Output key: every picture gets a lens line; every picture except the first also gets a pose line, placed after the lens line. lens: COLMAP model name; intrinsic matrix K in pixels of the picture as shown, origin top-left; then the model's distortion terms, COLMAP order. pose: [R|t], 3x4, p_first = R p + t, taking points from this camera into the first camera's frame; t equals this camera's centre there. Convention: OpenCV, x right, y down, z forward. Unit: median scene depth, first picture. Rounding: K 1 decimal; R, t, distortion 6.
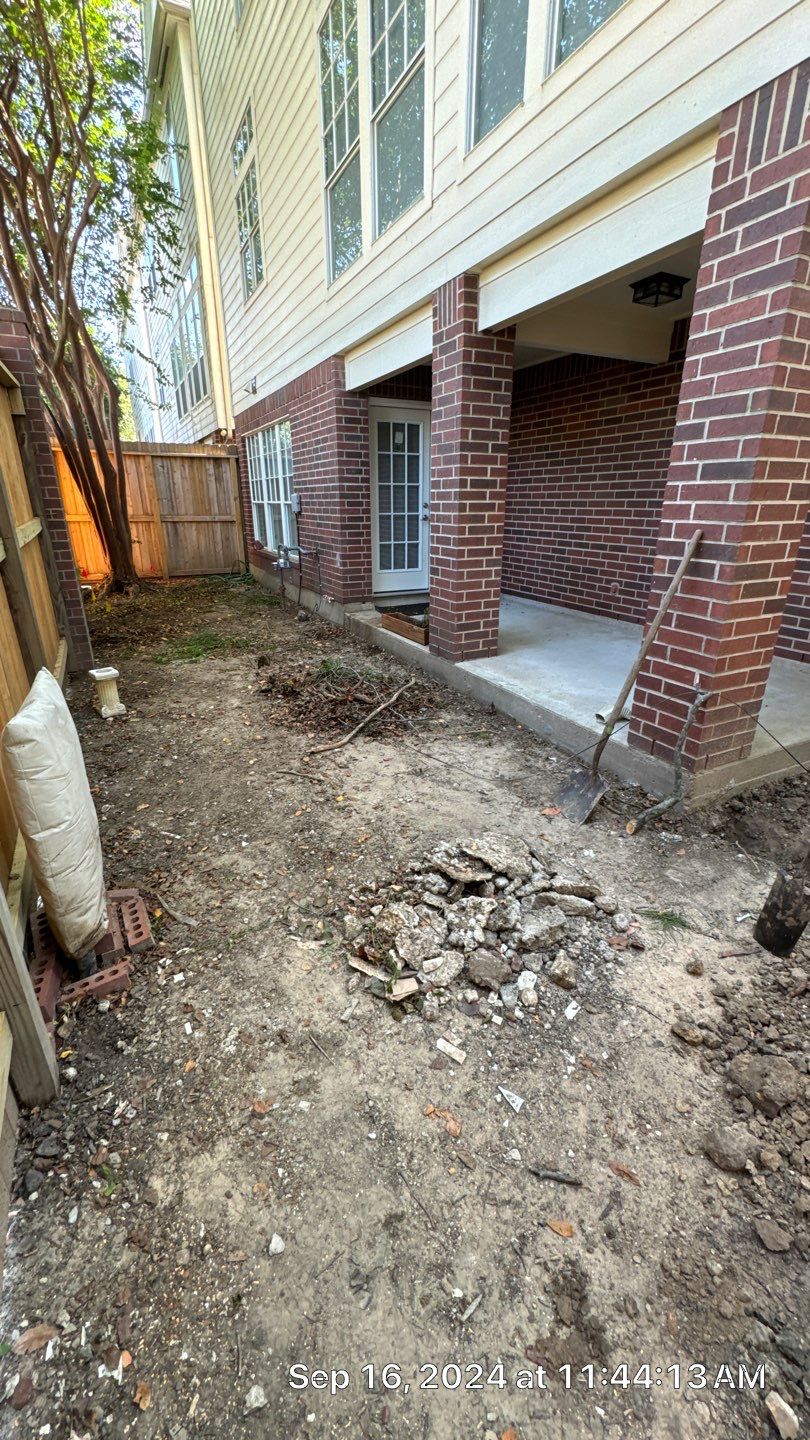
lens RADIAL K [[571.5, 0, 415.3], [0, 571.5, 718.9], [0, 0, 1]] dist [0.000295, -0.001417]
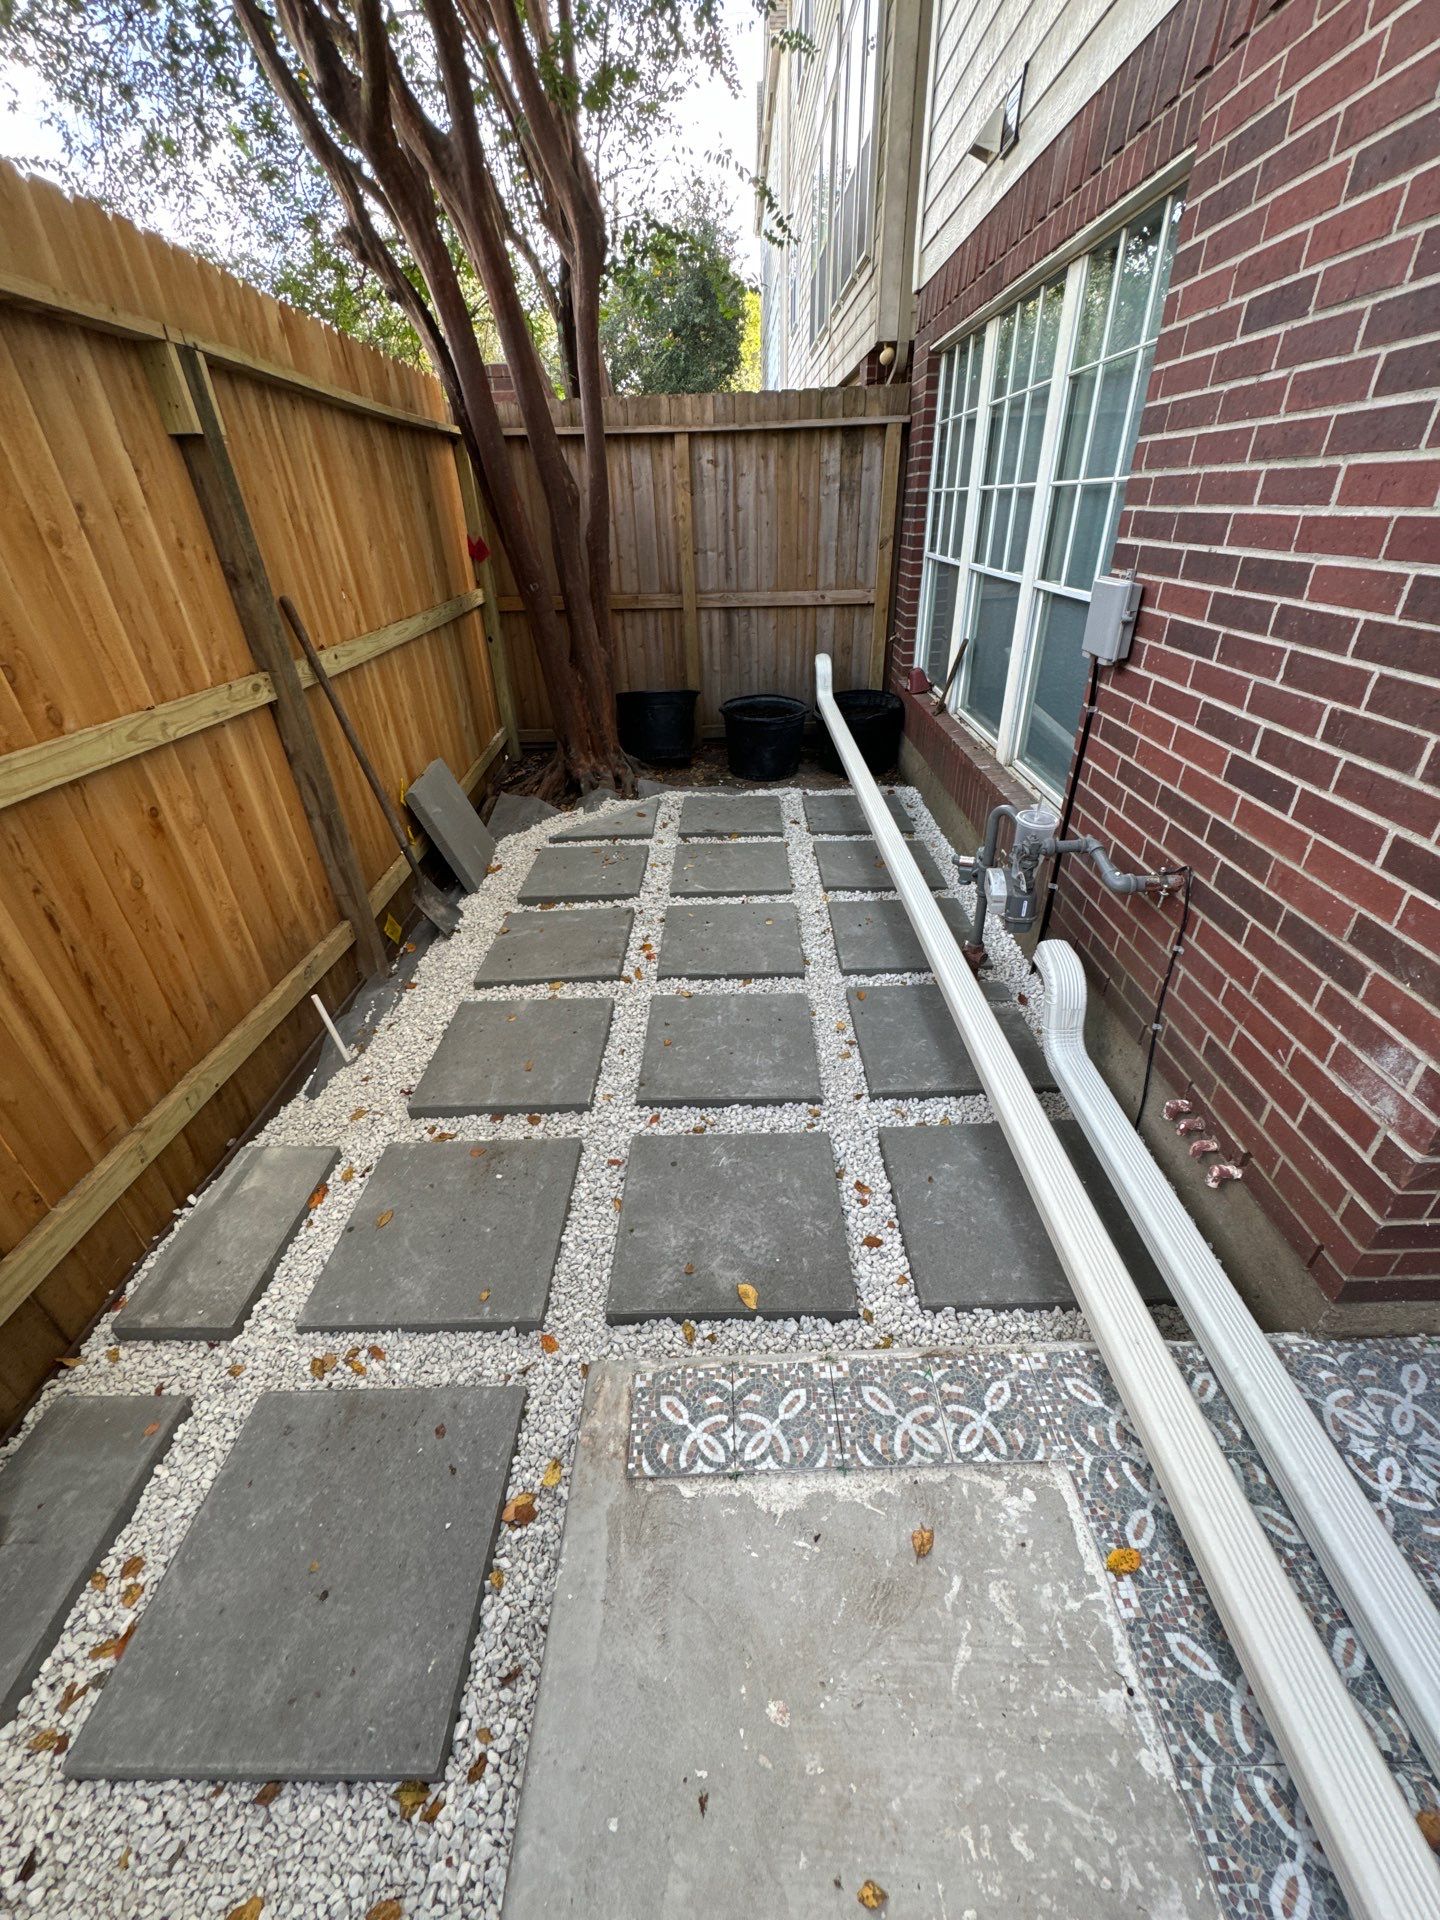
lens RADIAL K [[773.1, 0, 723.4], [0, 773.1, 961.2], [0, 0, 1]] dist [-0.002238, 0.000453]
pose [[0.884345, 0.211094, -0.416382, -0.322225], [-0.133371, 0.968996, 0.207989, -0.493157], [0.447377, -0.128401, 0.885080, 1.093400]]
